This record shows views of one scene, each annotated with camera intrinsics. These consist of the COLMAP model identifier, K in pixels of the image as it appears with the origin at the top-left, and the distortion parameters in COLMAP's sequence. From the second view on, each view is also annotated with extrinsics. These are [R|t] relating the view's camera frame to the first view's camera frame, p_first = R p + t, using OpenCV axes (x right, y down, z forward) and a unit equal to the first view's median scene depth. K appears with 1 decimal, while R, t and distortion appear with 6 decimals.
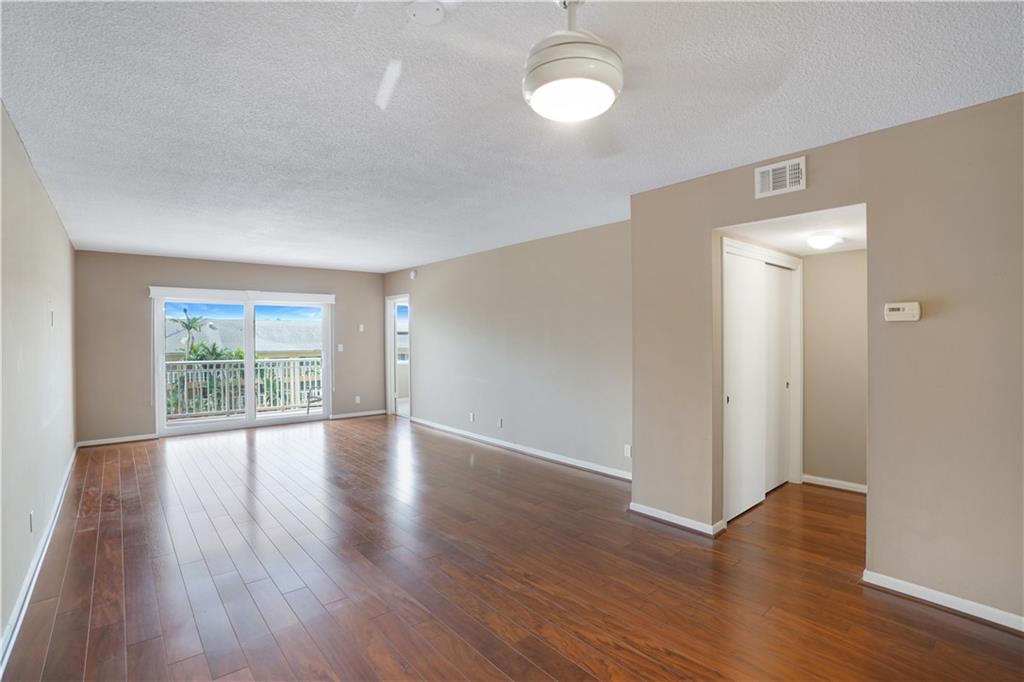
lens RADIAL K [[486.2, 0, 504.5], [0, 486.2, 347.9], [0, 0, 1]] dist [-0.014965, 0.001696]
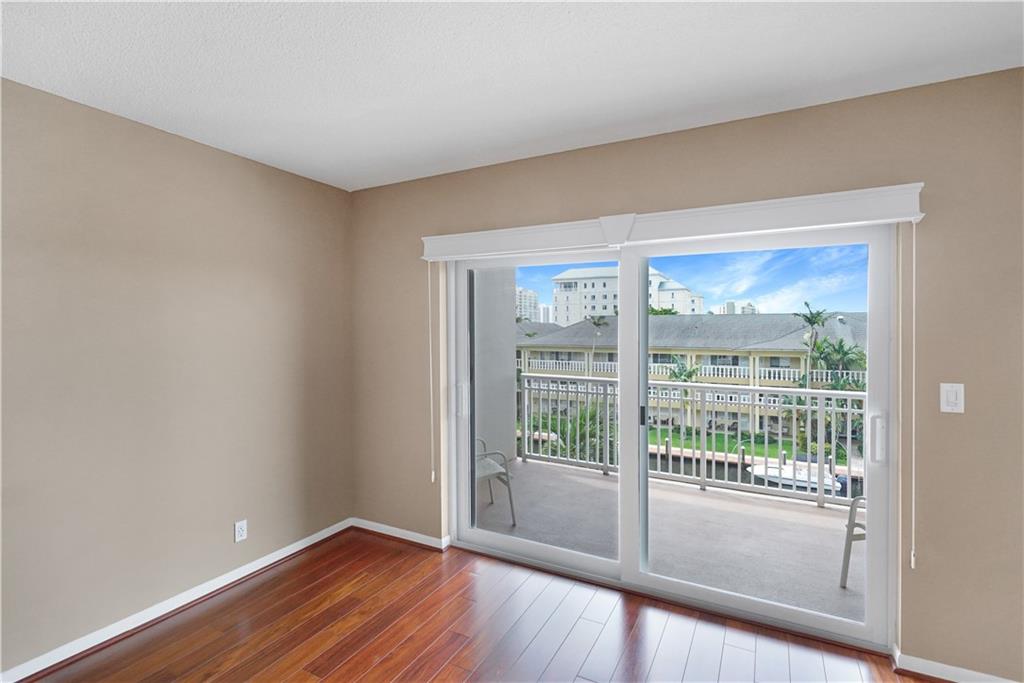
lens RADIAL K [[486.2, 0, 515.3], [0, 486.2, 338.2], [0, 0, 1]] dist [-0.014965, 0.001696]
pose [[0.390166, 0.015524, -0.920614, -0.216867], [-0.023069, 0.999709, 0.007081, -0.027465], [0.920456, 0.018475, 0.390410, 0.758621]]
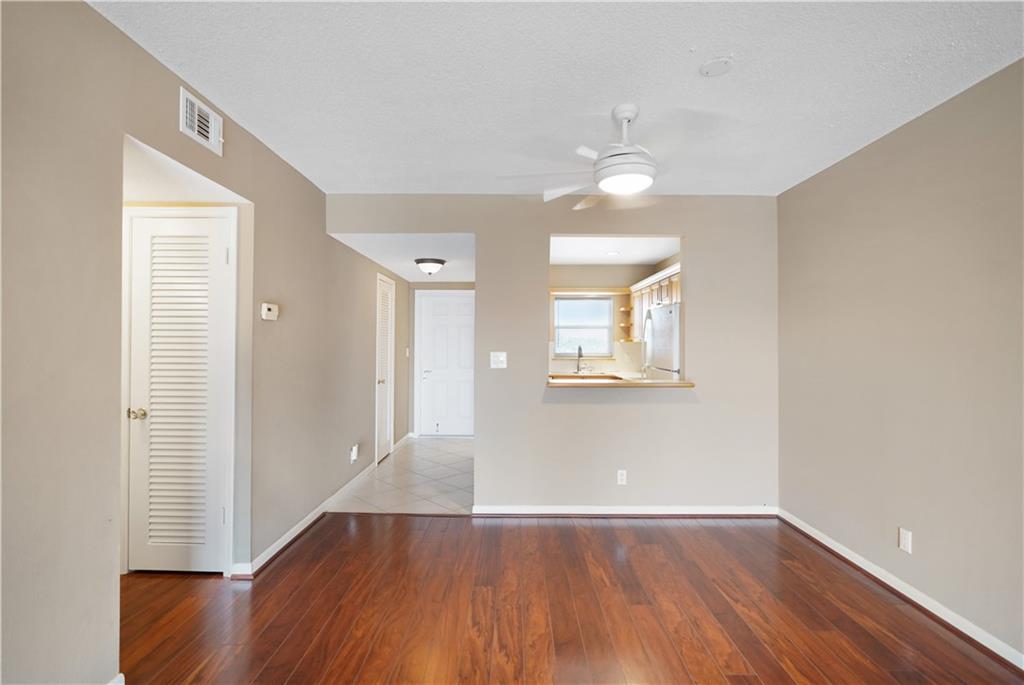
lens RADIAL K [[486.2, 0, 519.1], [0, 486.2, 341.3], [0, 0, 1]] dist [-0.014965, 0.001696]
pose [[-0.783882, 0.001245, 0.620908, -0.114390], [0.010378, 0.999885, 0.011096, -0.003883], [-0.620823, 0.015142, -0.783805, 0.495671]]
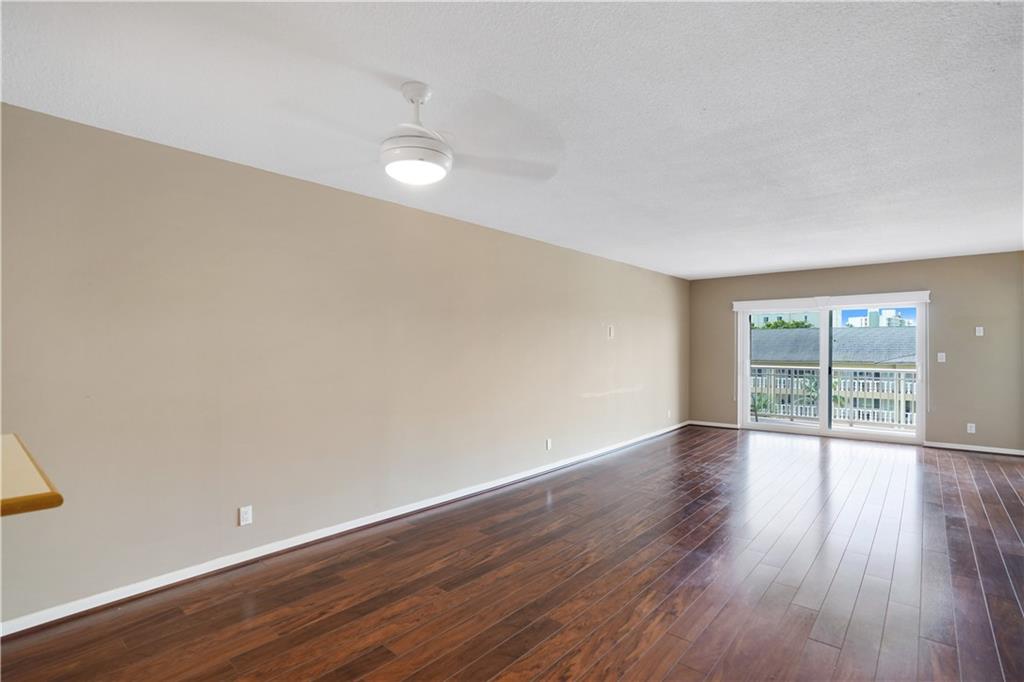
lens RADIAL K [[486.2, 0, 521.3], [0, 486.2, 364.1], [0, 0, 1]] dist [-0.014965, 0.001696]
pose [[0.186538, 0.037633, -0.981727, 0.311337], [-0.022991, 0.999160, 0.033932, -0.000628], [0.982179, 0.016241, 0.187247, 0.210579]]
